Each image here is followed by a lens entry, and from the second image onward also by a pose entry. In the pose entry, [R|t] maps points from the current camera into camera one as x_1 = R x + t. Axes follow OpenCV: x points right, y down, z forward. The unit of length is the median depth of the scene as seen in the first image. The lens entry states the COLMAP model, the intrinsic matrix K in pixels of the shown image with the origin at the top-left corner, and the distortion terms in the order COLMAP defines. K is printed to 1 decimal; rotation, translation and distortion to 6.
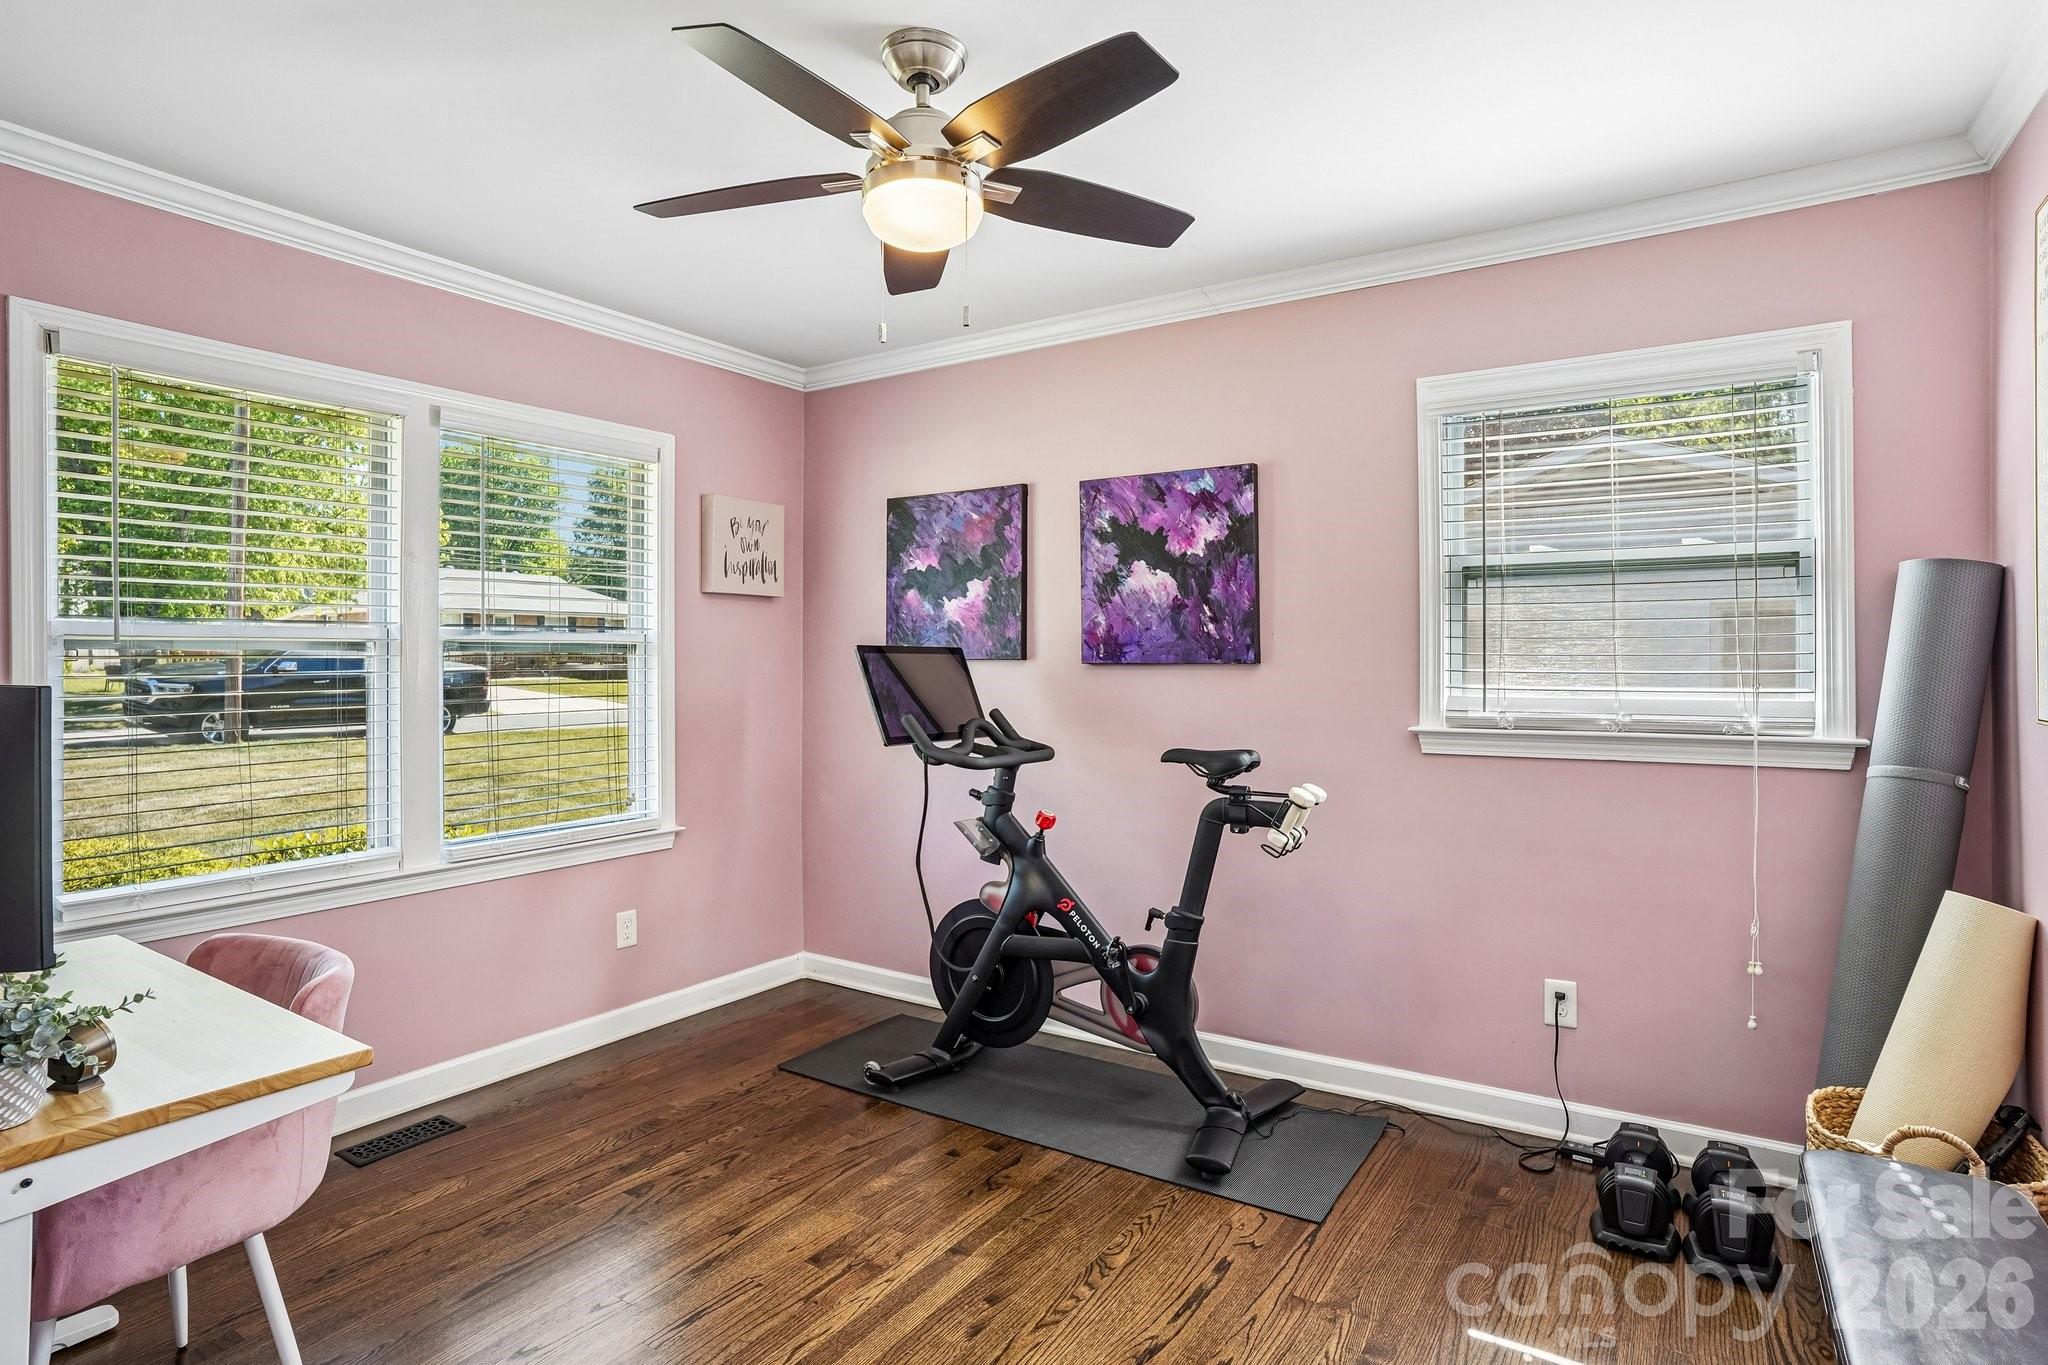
lens RADIAL K [[1083.8, 0, 1008.1], [0, 1083.8, 664.1], [0, 0, 1]] dist [-0.074185, 0.043729]
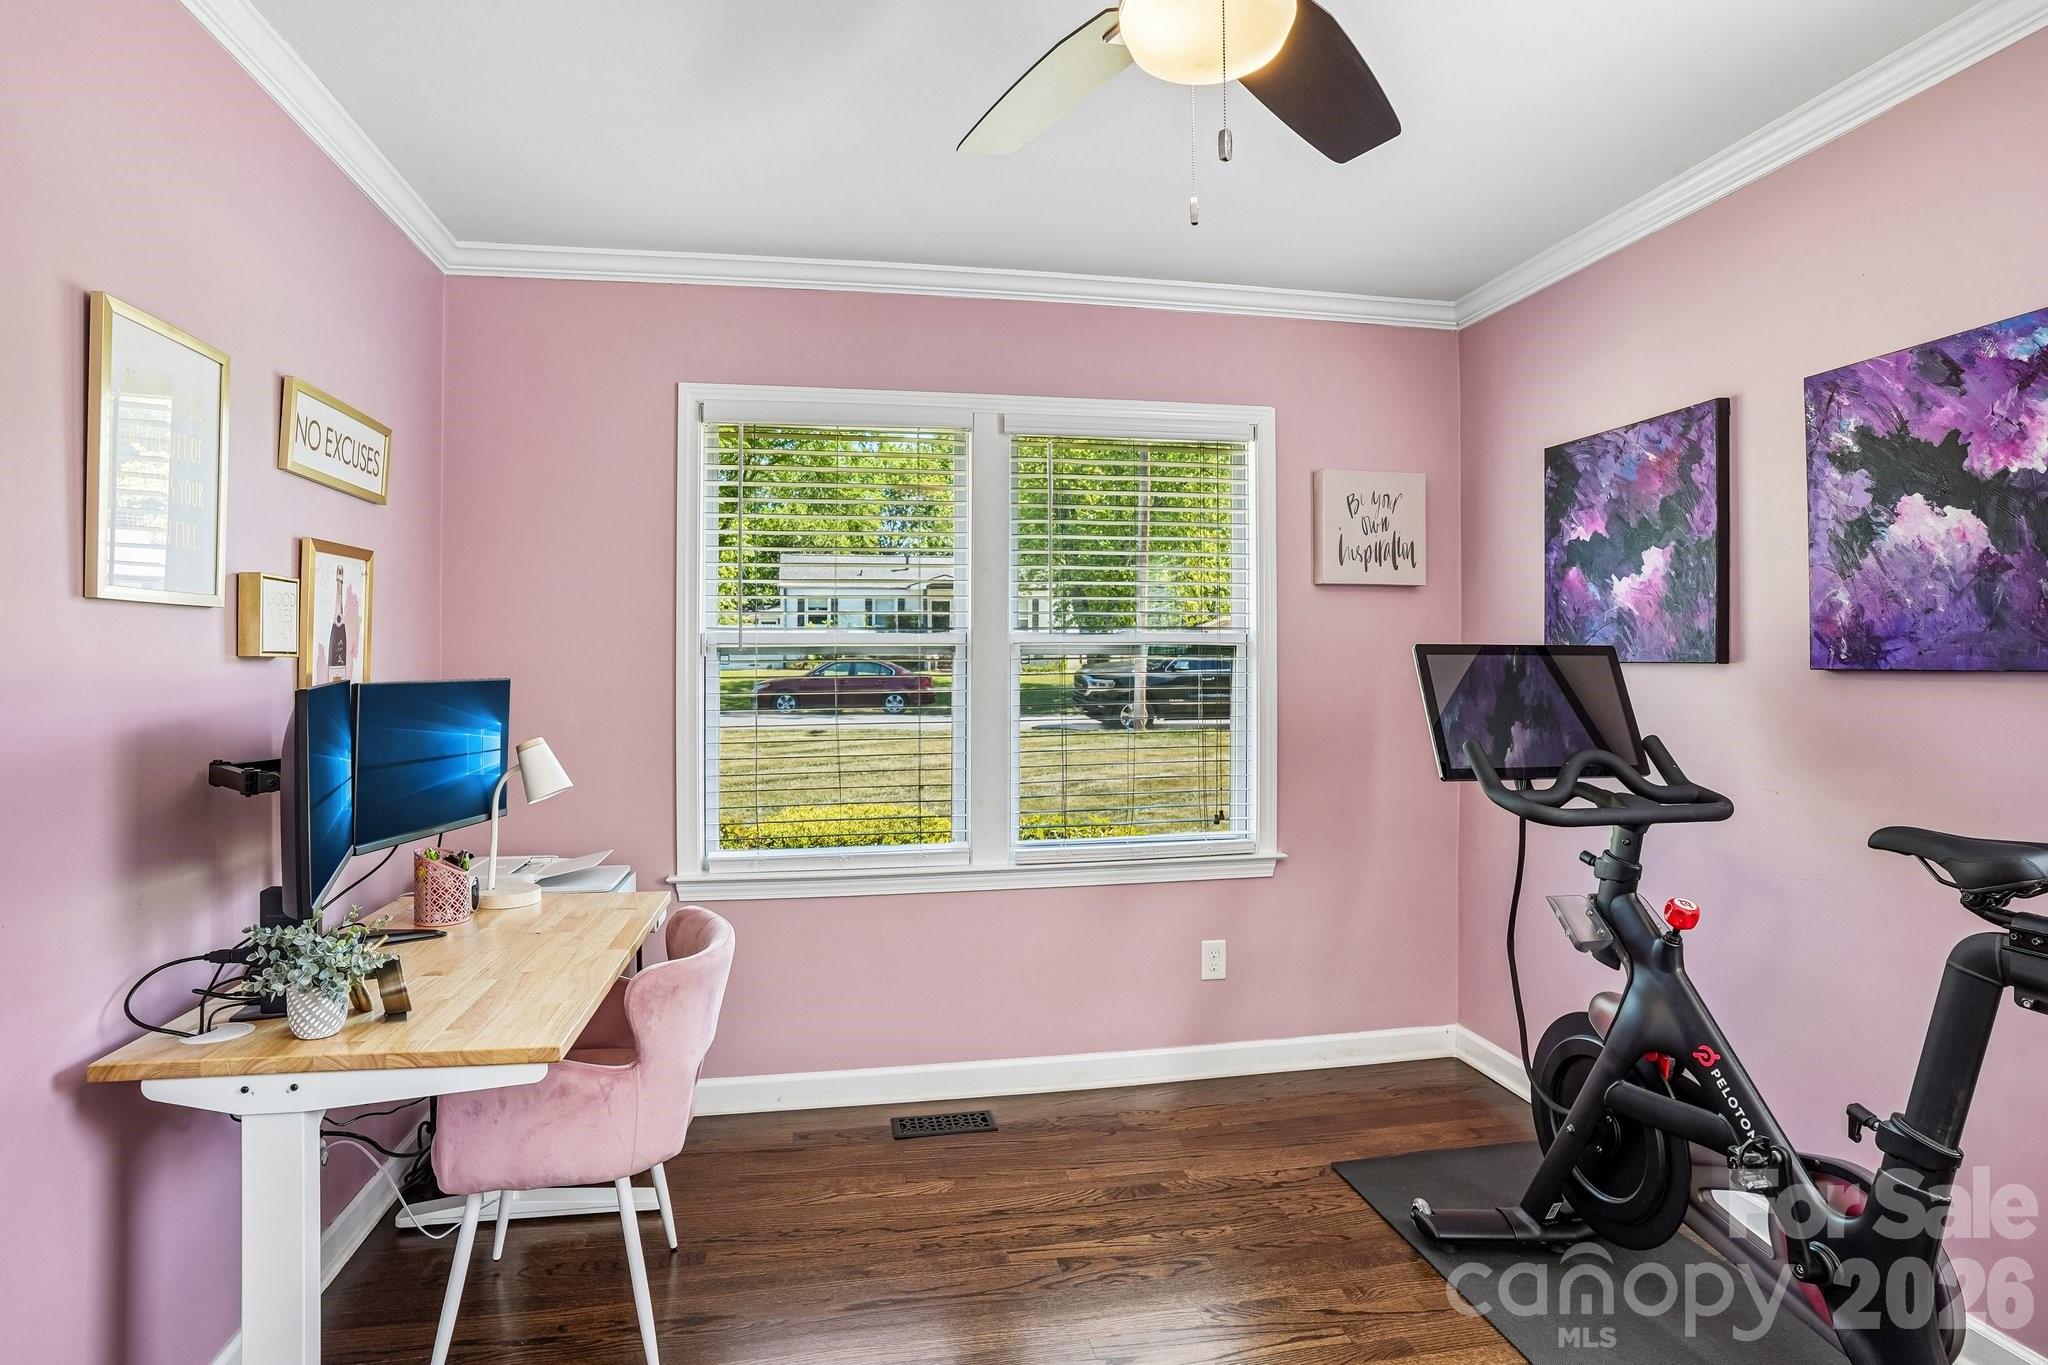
lens RADIAL K [[1083.8, 0, 1017.3], [0, 1083.8, 657.2], [0, 0, 1]] dist [-0.074185, 0.043729]
pose [[0.695386, -0.002801, -0.718631, 0.196617], [-0.001039, 0.999987, -0.004903, -0.004313], [0.718636, 0.004157, 0.695374, 0.263325]]
